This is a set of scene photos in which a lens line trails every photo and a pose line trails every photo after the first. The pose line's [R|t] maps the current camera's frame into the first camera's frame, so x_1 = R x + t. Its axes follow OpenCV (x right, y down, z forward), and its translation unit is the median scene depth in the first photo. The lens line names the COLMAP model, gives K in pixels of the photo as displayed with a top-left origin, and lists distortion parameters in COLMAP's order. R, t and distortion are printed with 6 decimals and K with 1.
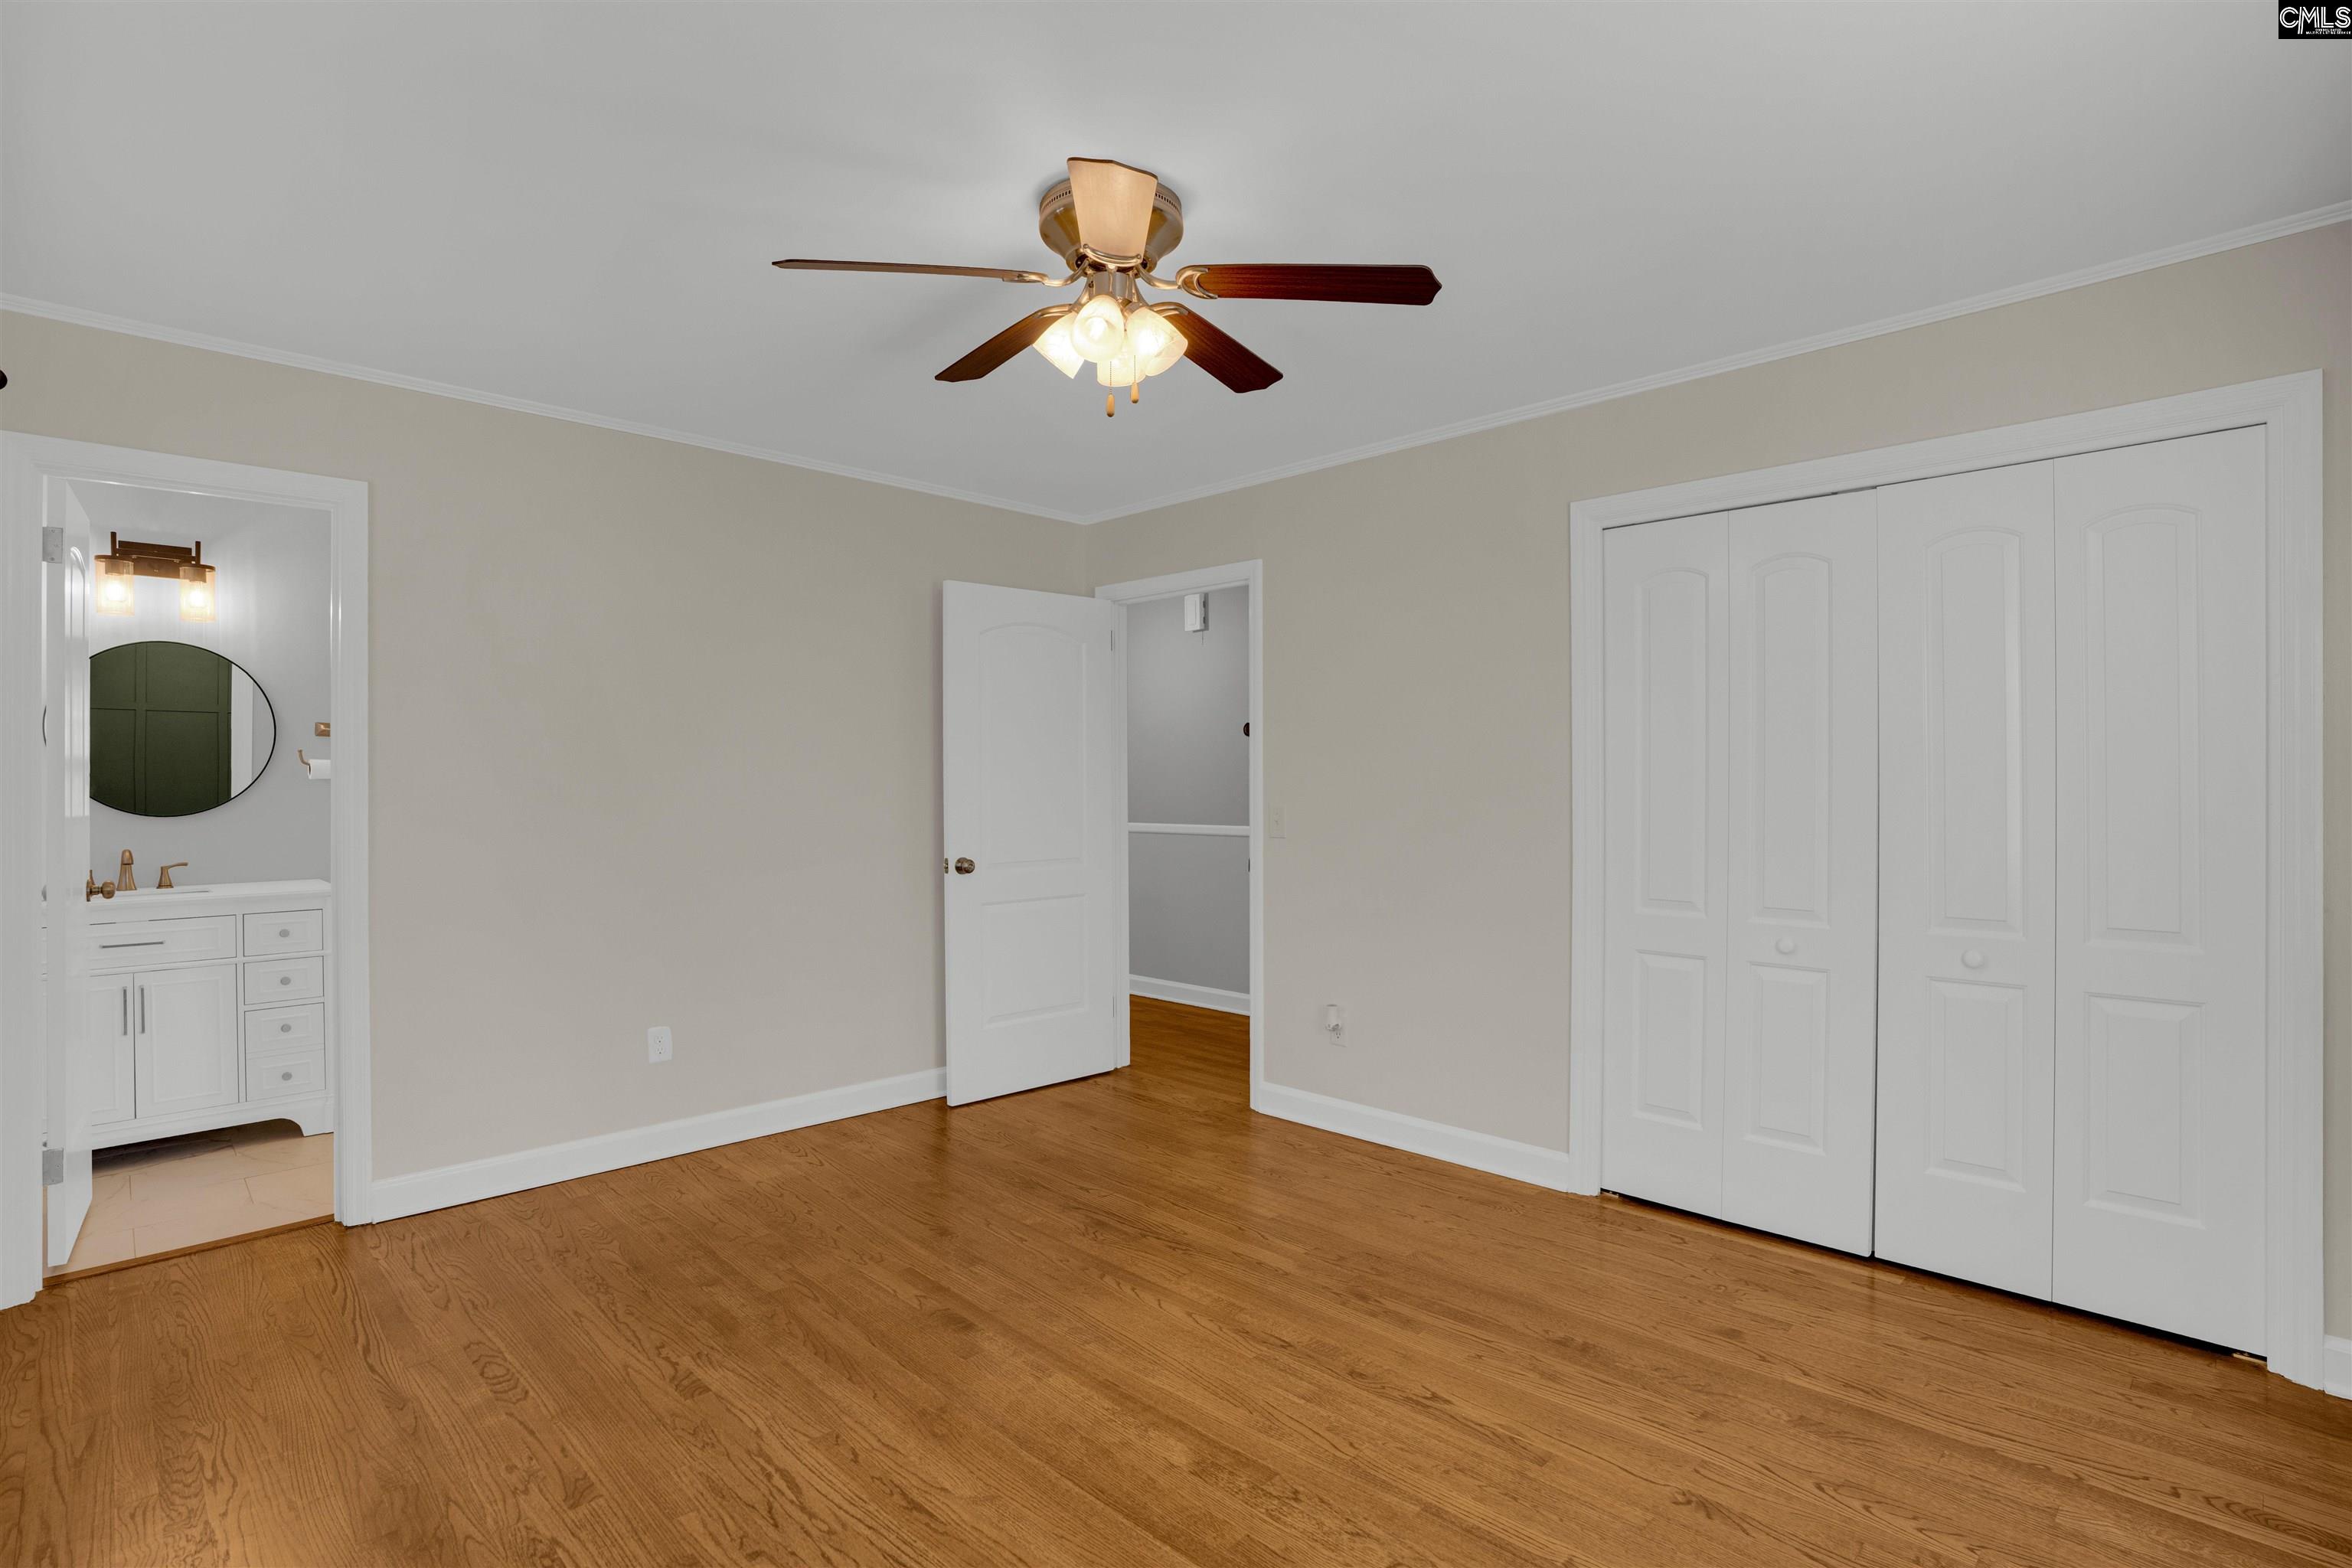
lens RADIAL K [[1150.7, 0, 1179.6], [0, 1150.7, 781.5], [0, 0, 1]] dist [-0.056108, 0.018011]
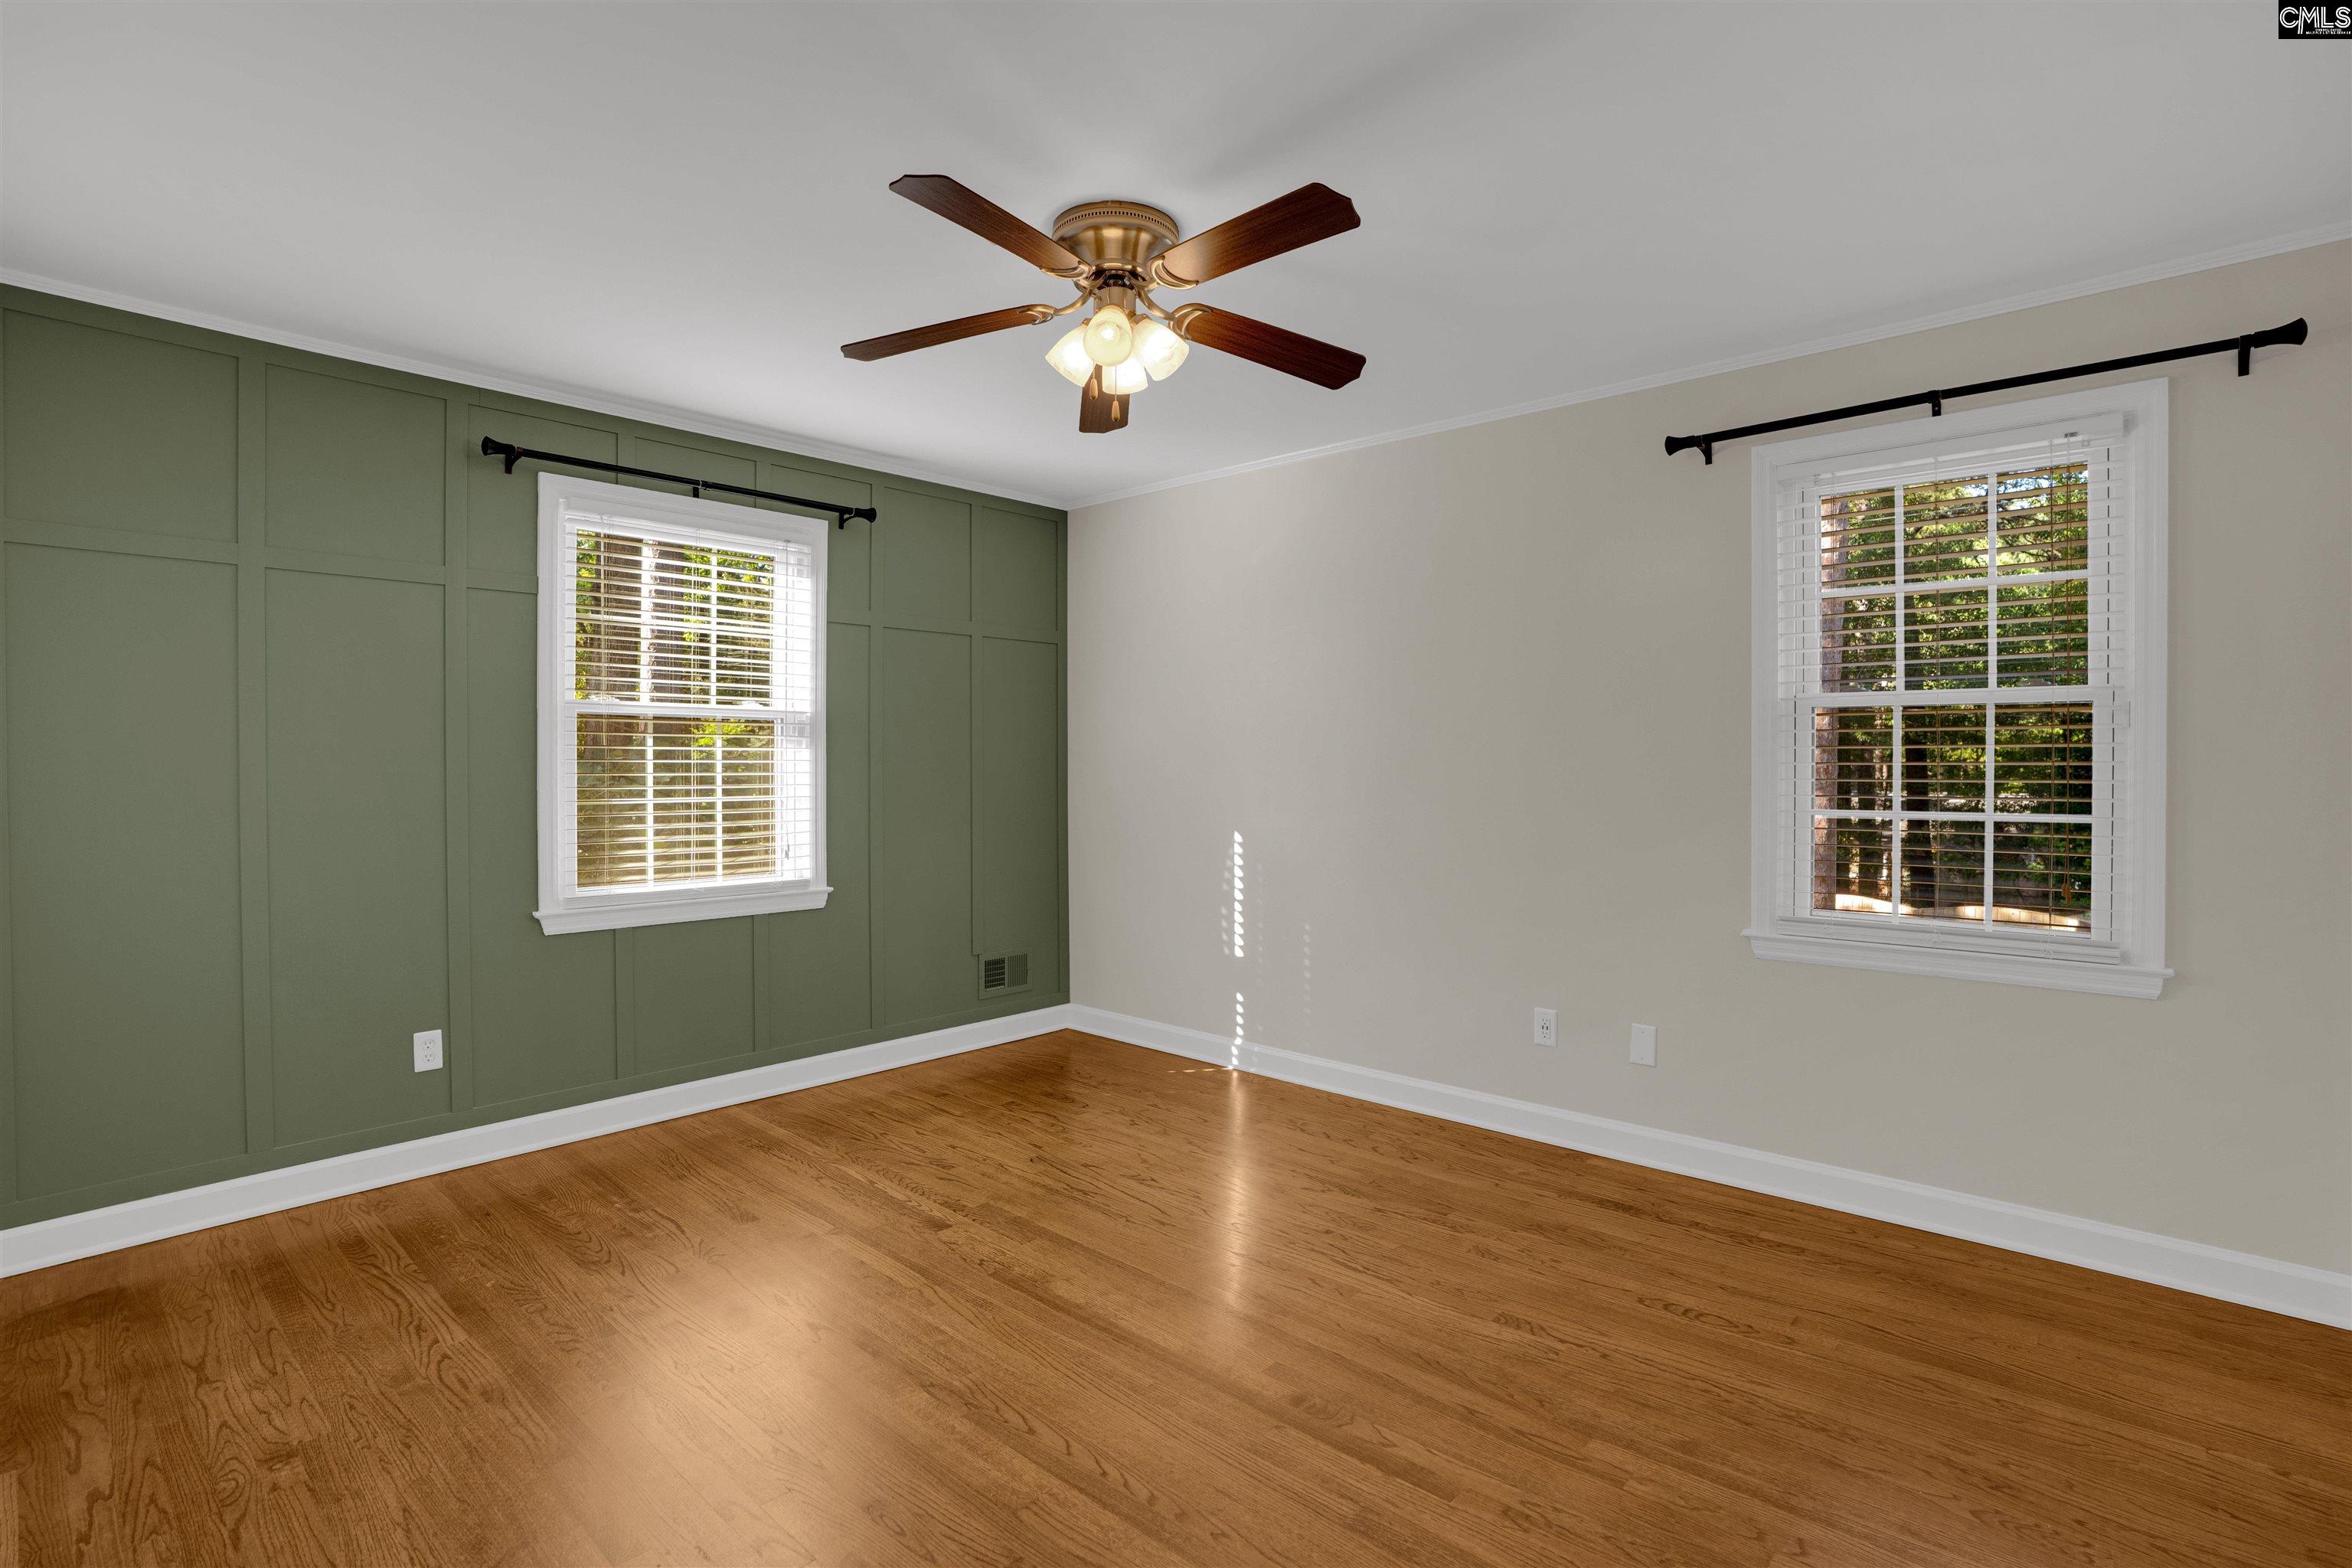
lens RADIAL K [[1150.7, 0, 1169.9], [0, 1150.7, 788.5], [0, 0, 1]] dist [-0.056108, 0.018011]
pose [[-0.999282, 0.002085, -0.037831, -0.064056], [0.001263, 0.999763, 0.021741, 0.006814], [0.037867, 0.021678, -0.999048, 1.934270]]
